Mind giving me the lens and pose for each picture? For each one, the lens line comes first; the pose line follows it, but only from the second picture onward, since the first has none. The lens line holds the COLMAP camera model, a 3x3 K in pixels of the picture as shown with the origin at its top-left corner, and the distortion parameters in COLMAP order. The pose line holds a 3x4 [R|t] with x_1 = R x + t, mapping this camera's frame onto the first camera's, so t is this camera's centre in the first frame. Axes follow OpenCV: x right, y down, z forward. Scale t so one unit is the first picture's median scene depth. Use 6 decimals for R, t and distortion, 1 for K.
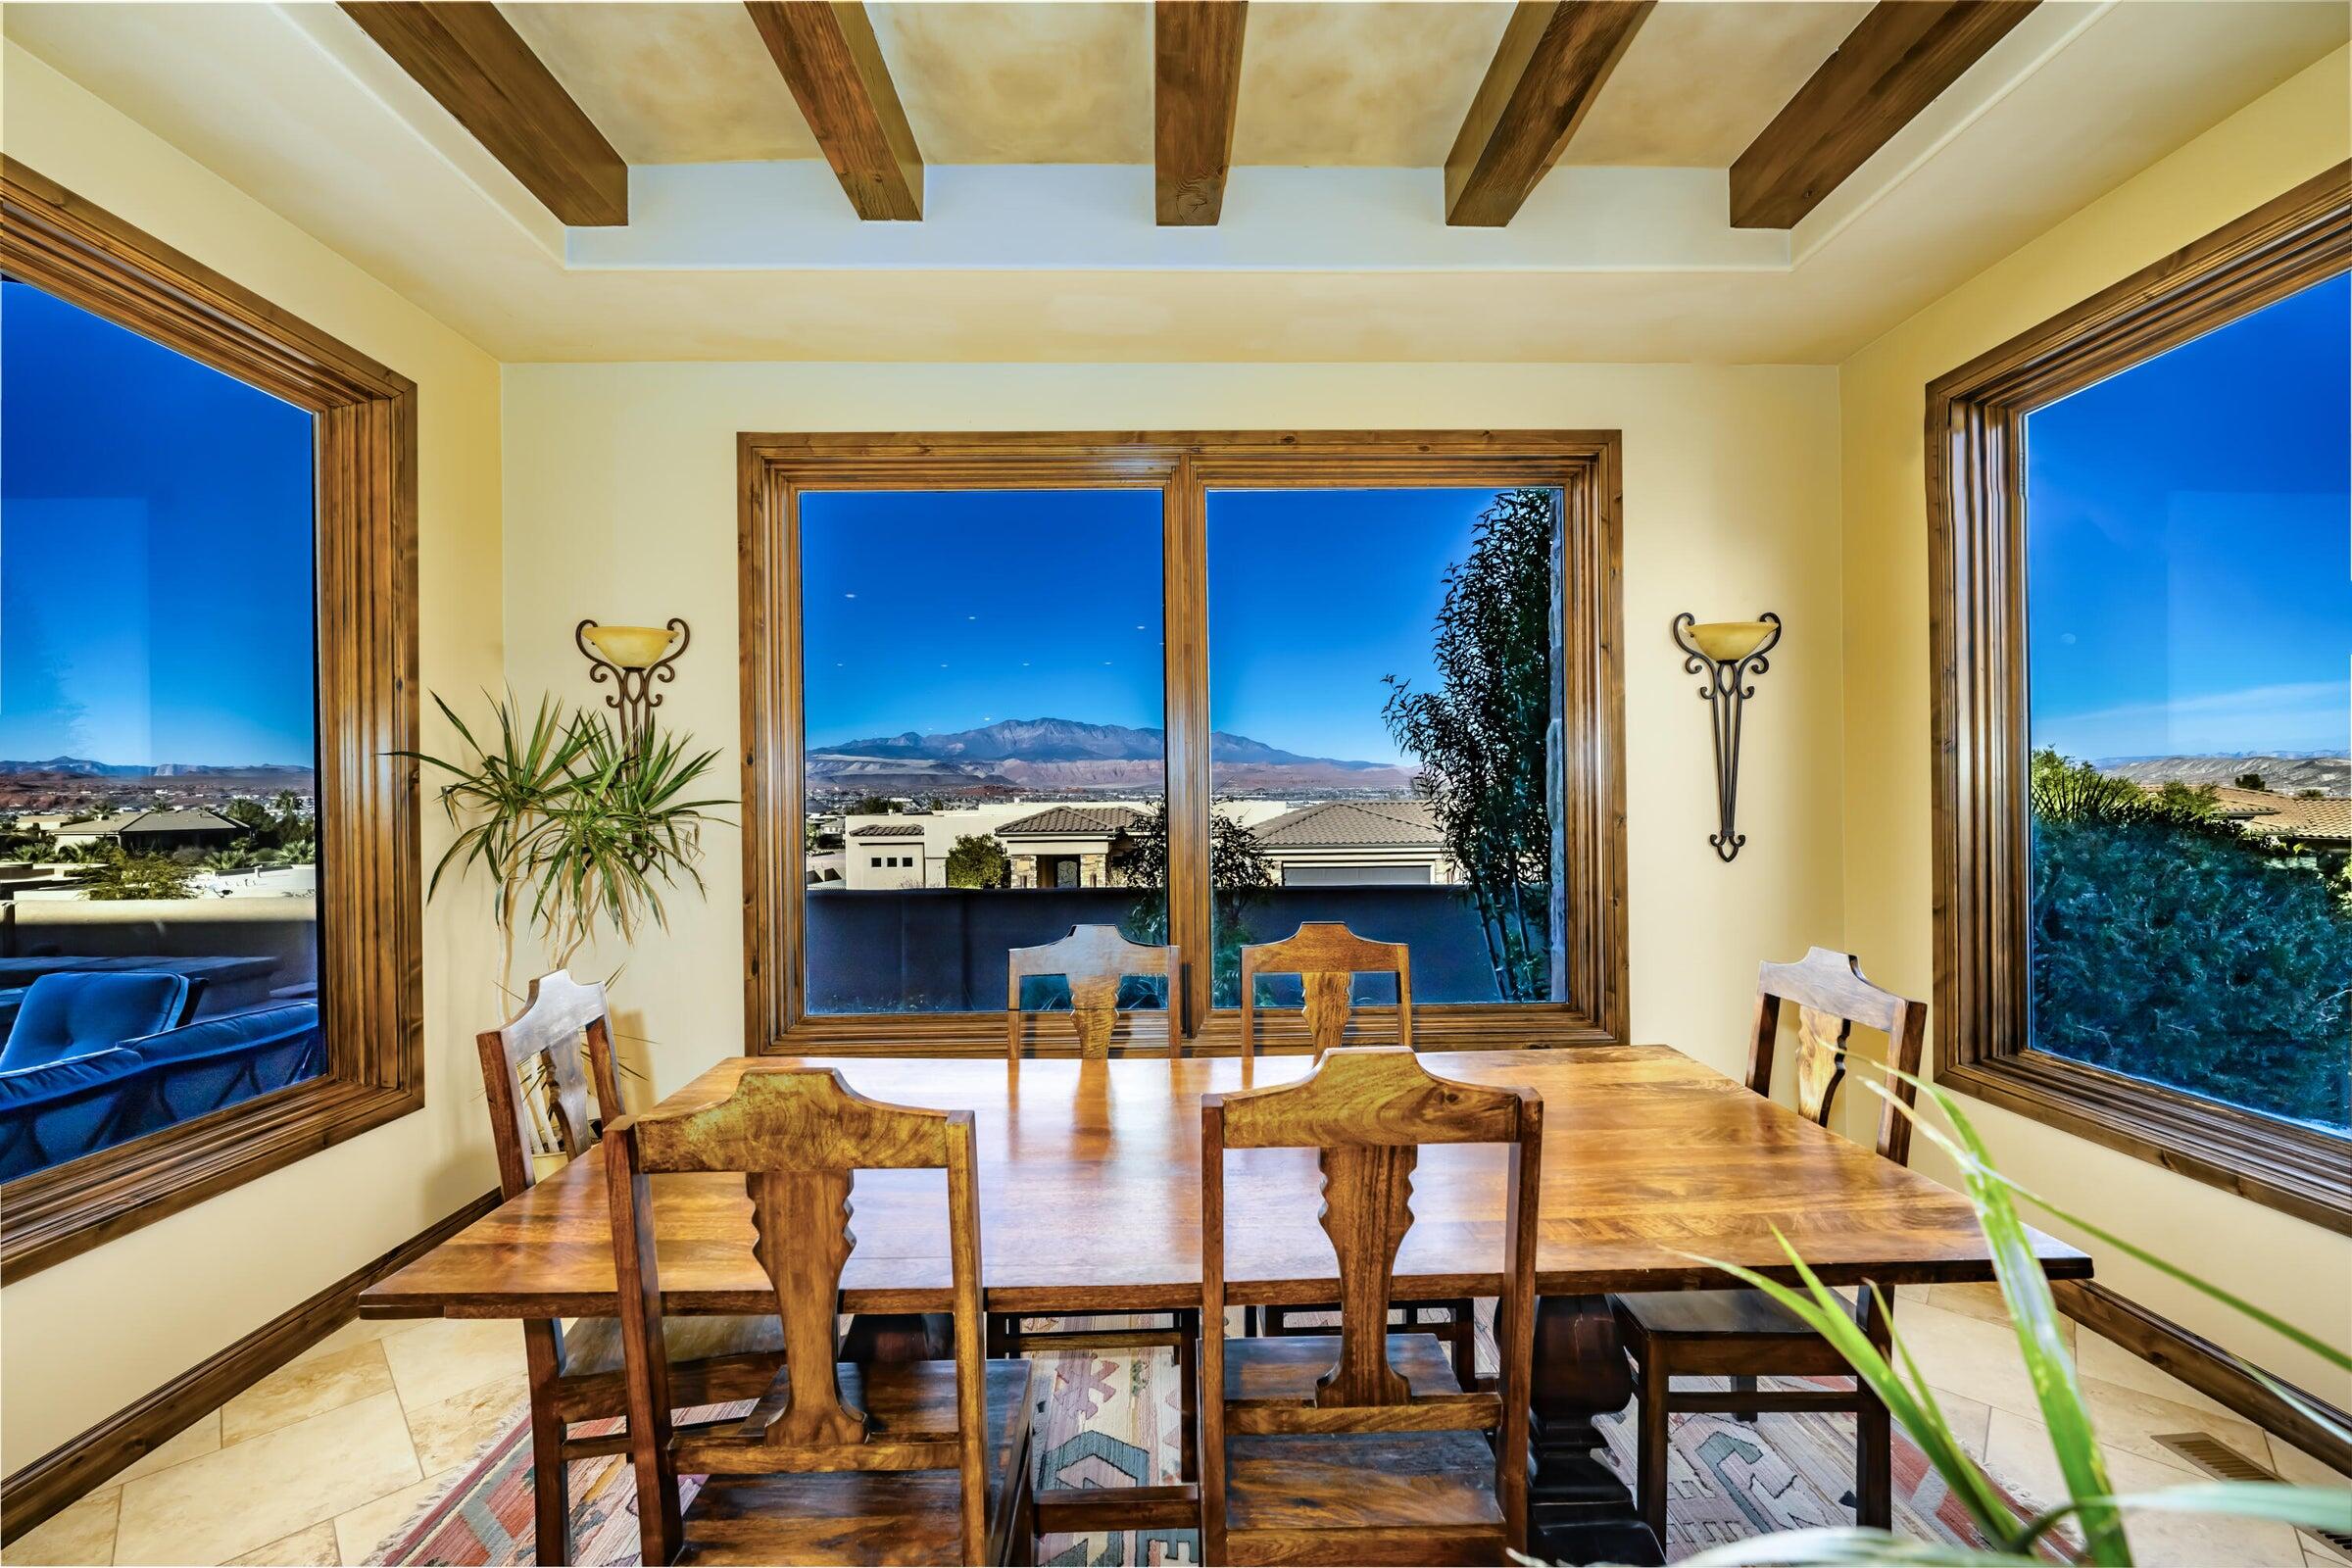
lens RADIAL K [[928.5, 0, 1176.0], [0, 928.5, 784.0], [0, 0, 1]] dist [-0.006835, 0.000105]
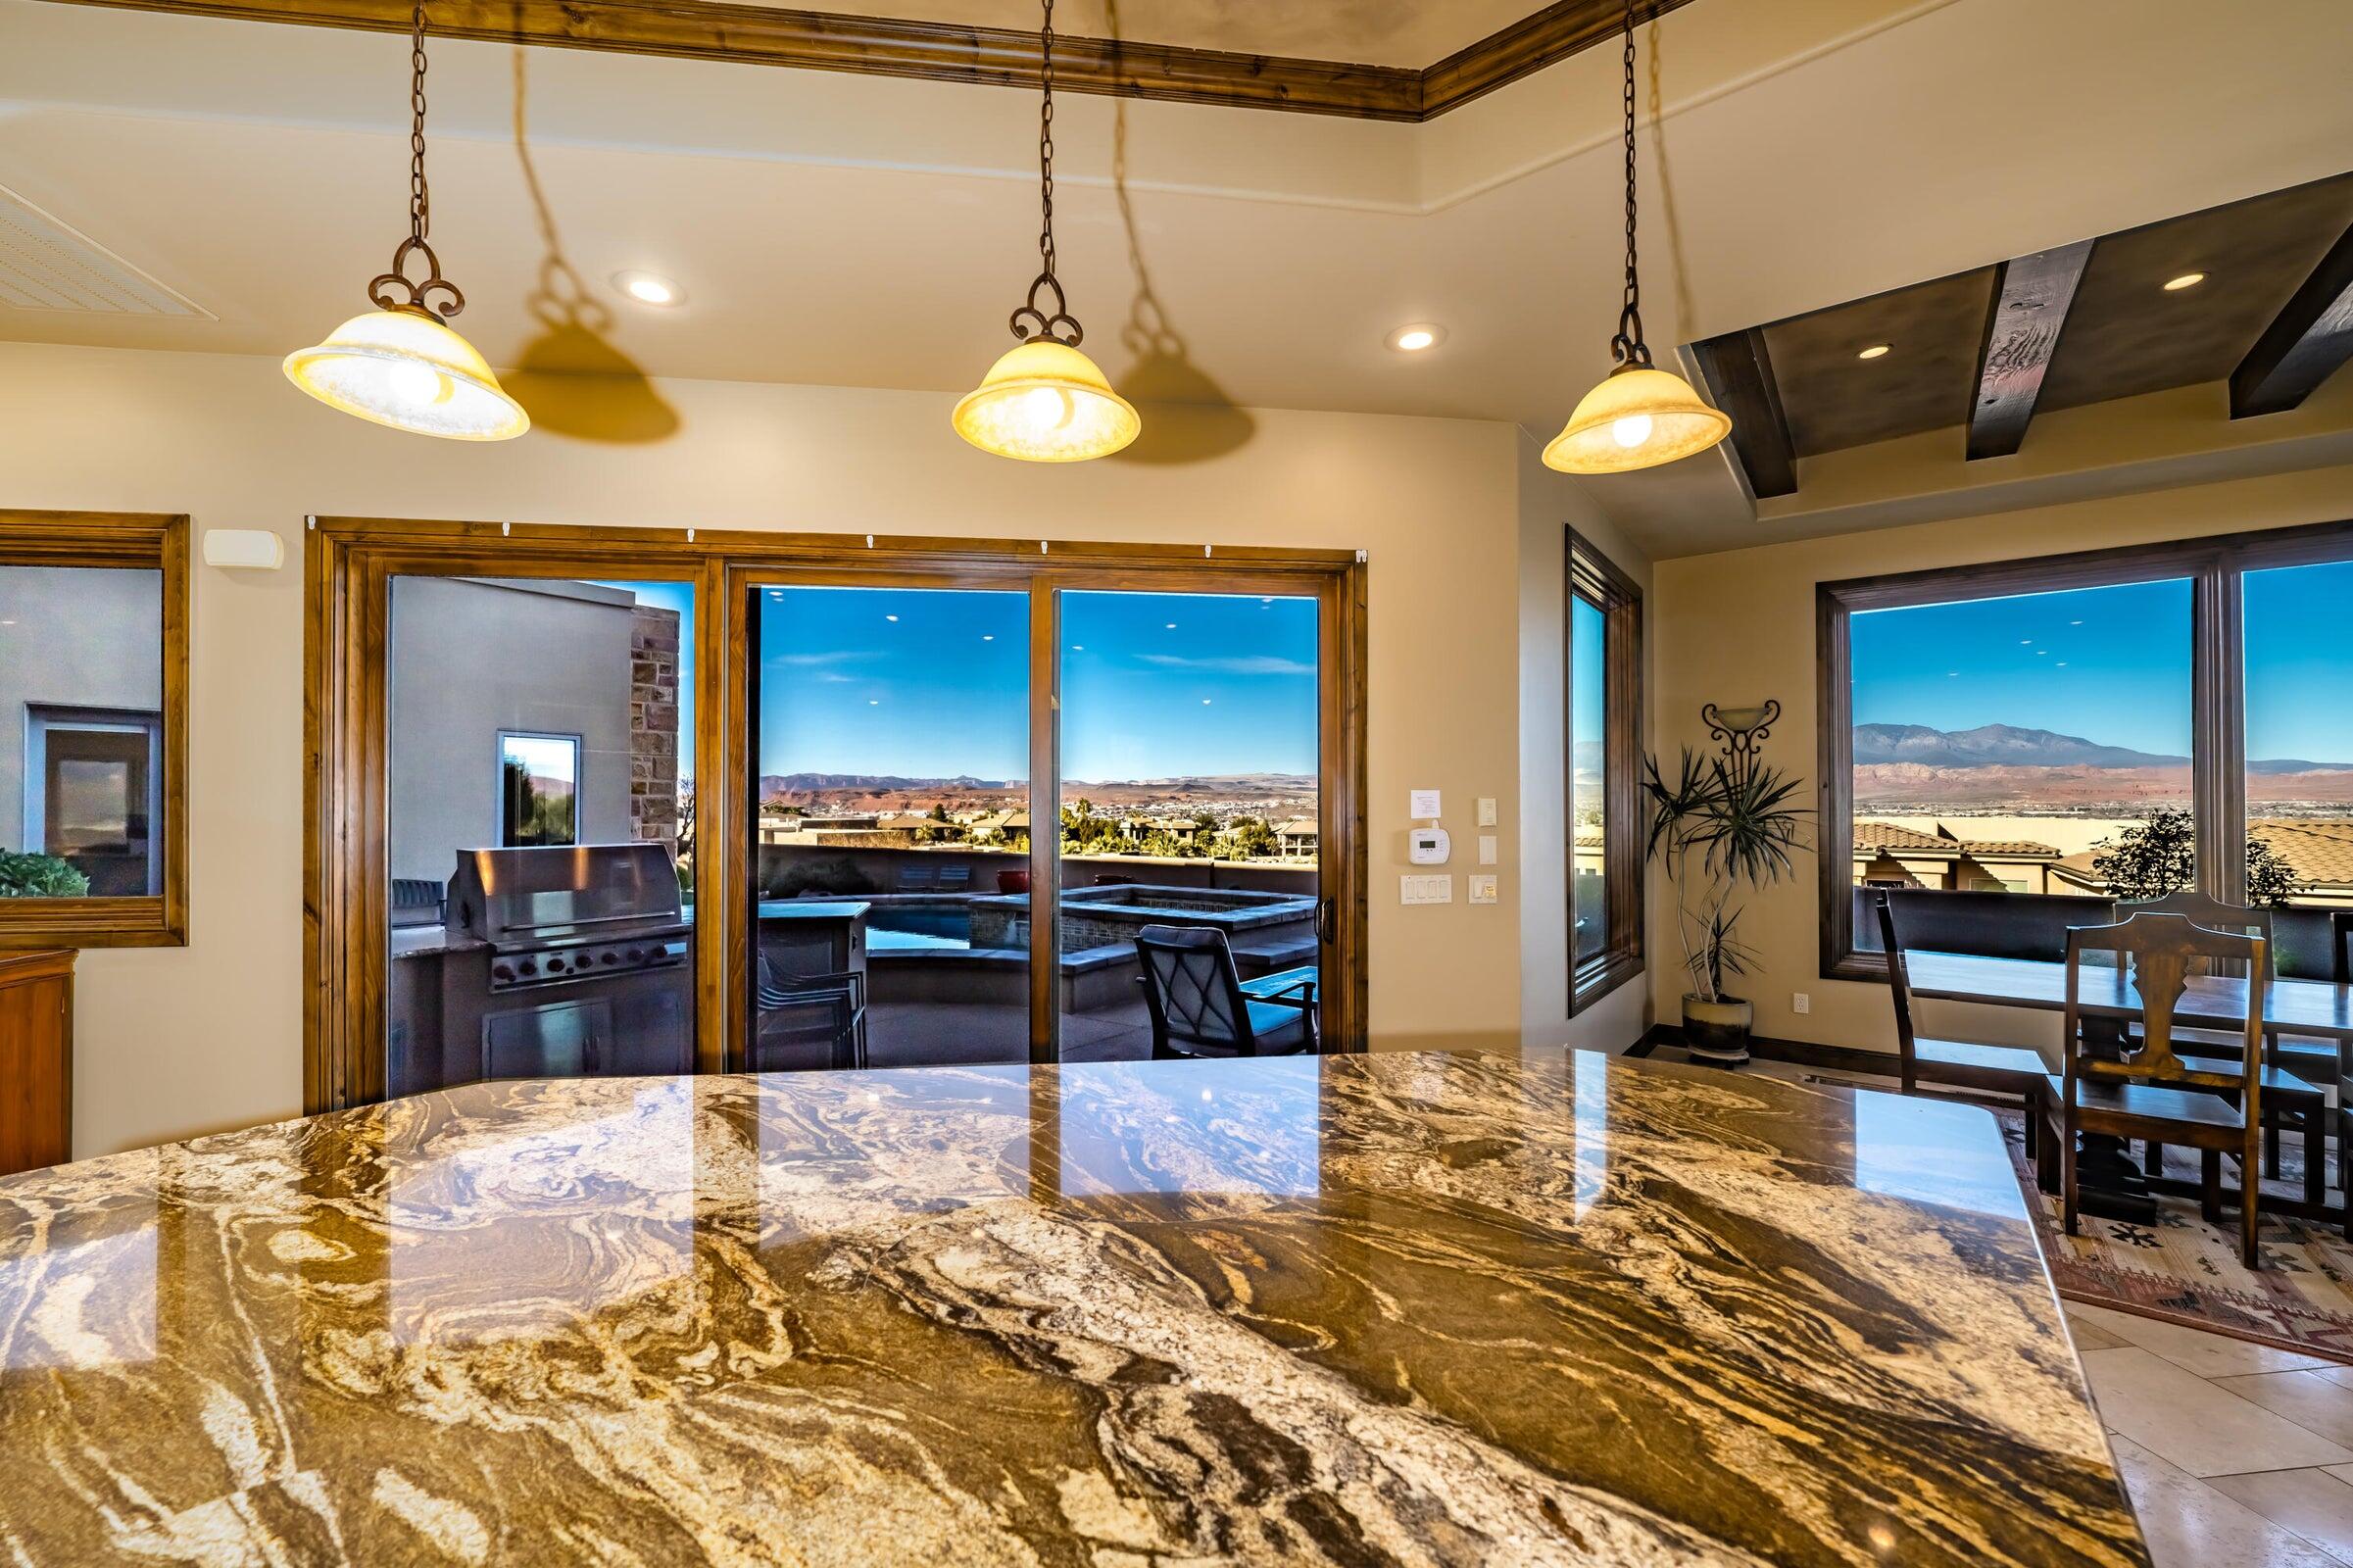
lens RADIAL K [[951.3, 0, 1171.4], [0, 951.3, 795.6], [0, 0, 1]] dist [-0.004779, -0.000385]
pose [[0.784228, 0.002031, -0.620469, -0.327368], [-0.001257, 0.999998, 0.001684, -0.009948], [0.620471, -0.000541, 0.784229, -0.983316]]
